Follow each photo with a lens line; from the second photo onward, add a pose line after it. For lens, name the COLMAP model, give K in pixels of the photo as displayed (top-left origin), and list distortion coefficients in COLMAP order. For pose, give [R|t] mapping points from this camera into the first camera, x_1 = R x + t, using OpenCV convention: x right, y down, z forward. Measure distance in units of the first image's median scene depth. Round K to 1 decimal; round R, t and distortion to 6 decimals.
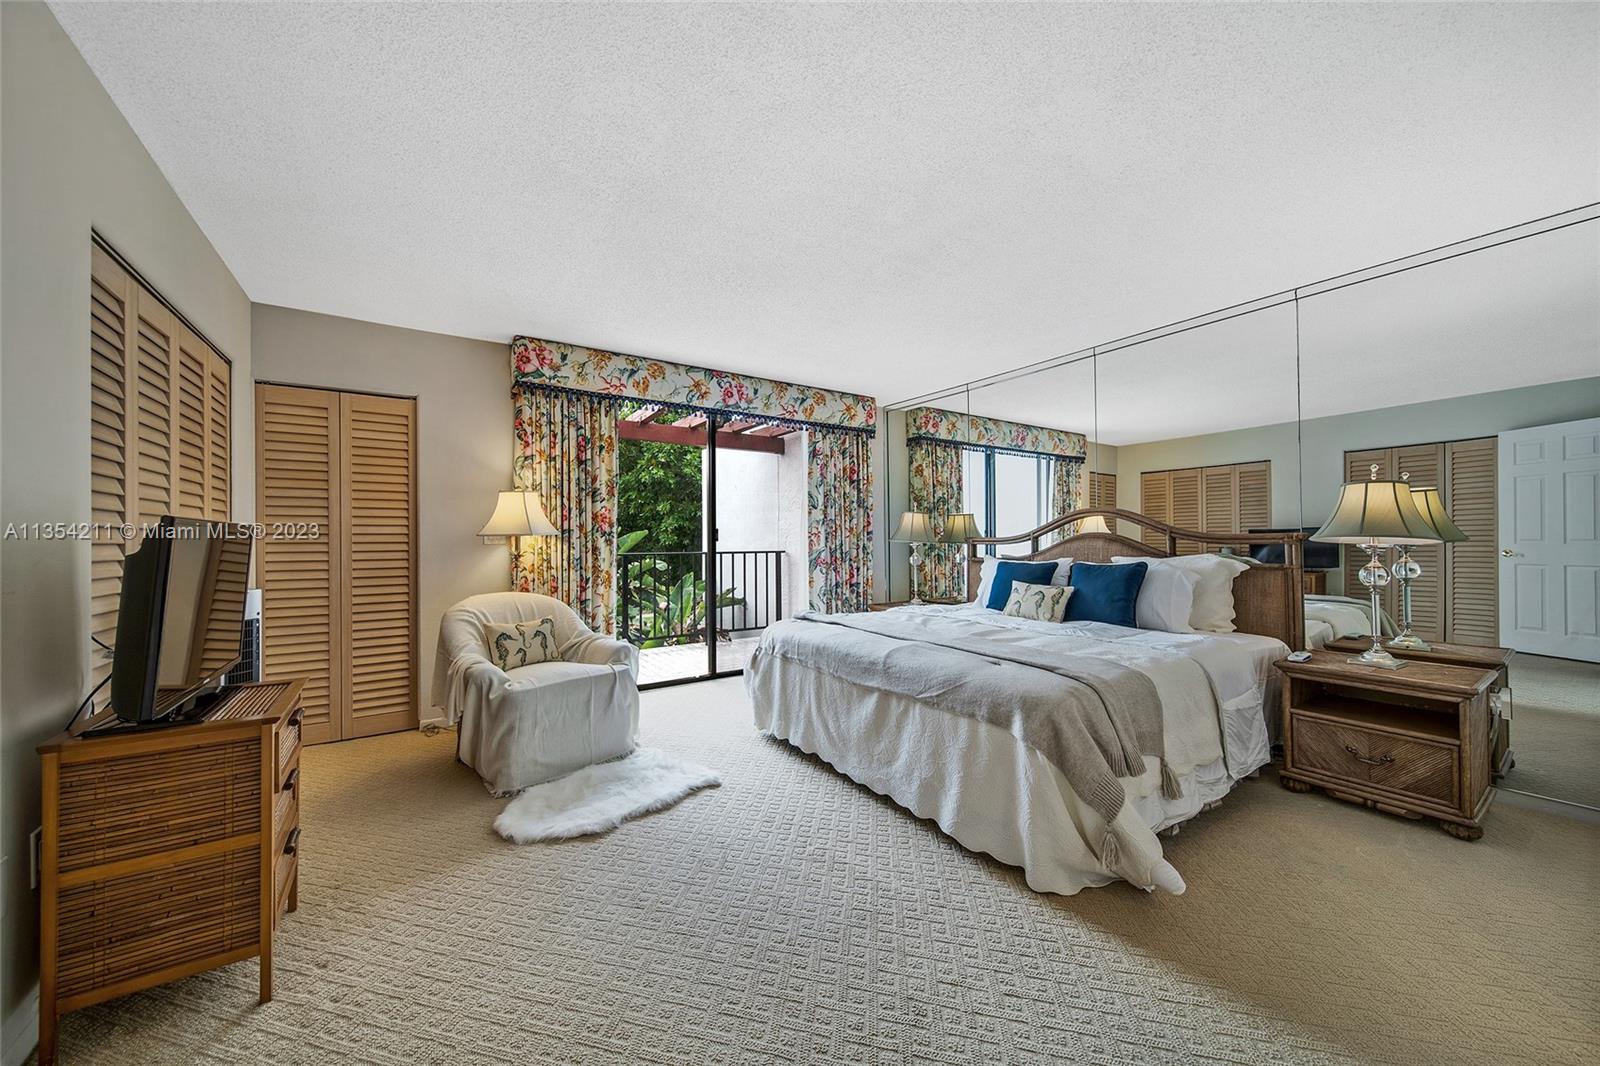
lens RADIAL K [[569.7, 0, 809.3], [0, 569.7, 533.8], [0, 0, 1]] dist [0.000469, -0.000048]
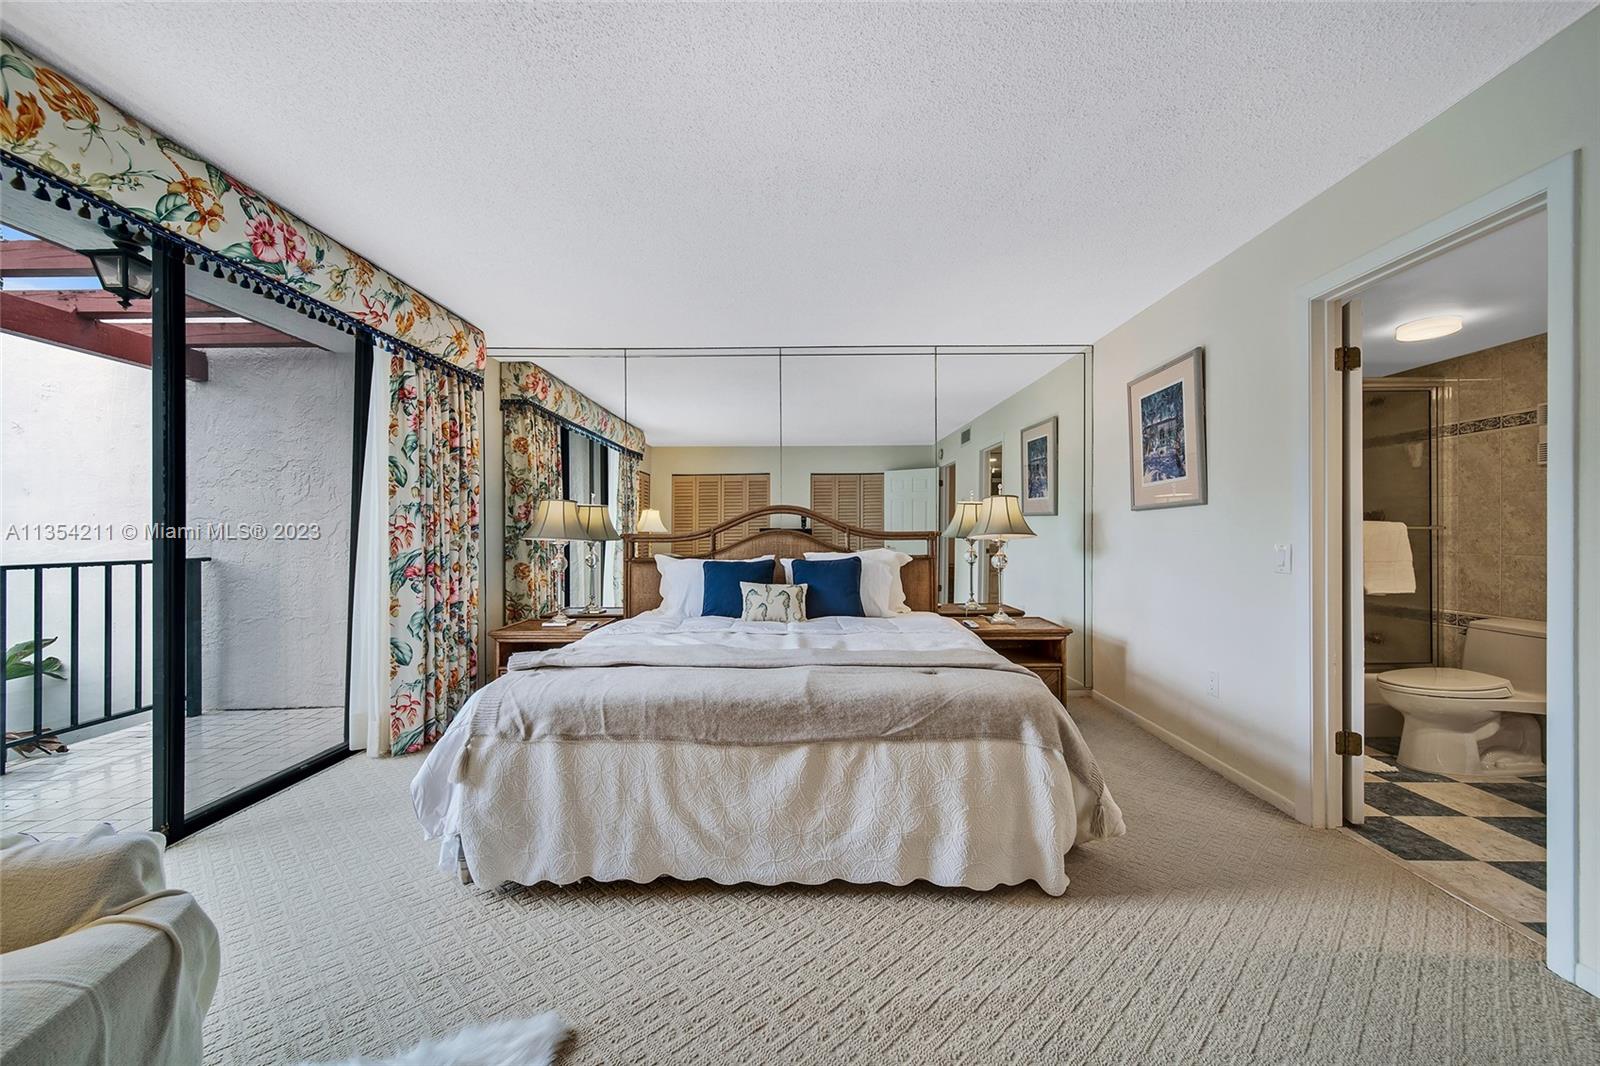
lens RADIAL K [[569.7, 0, 809.3], [0, 569.7, 533.8], [0, 0, 1]] dist [0.000469, -0.000048]
pose [[0.570494, 0.004512, 0.821289, -0.241087], [-0.006237, 0.999980, -0.001161, 0.004990], [-0.821278, -0.004460, 0.570511, 0.297162]]
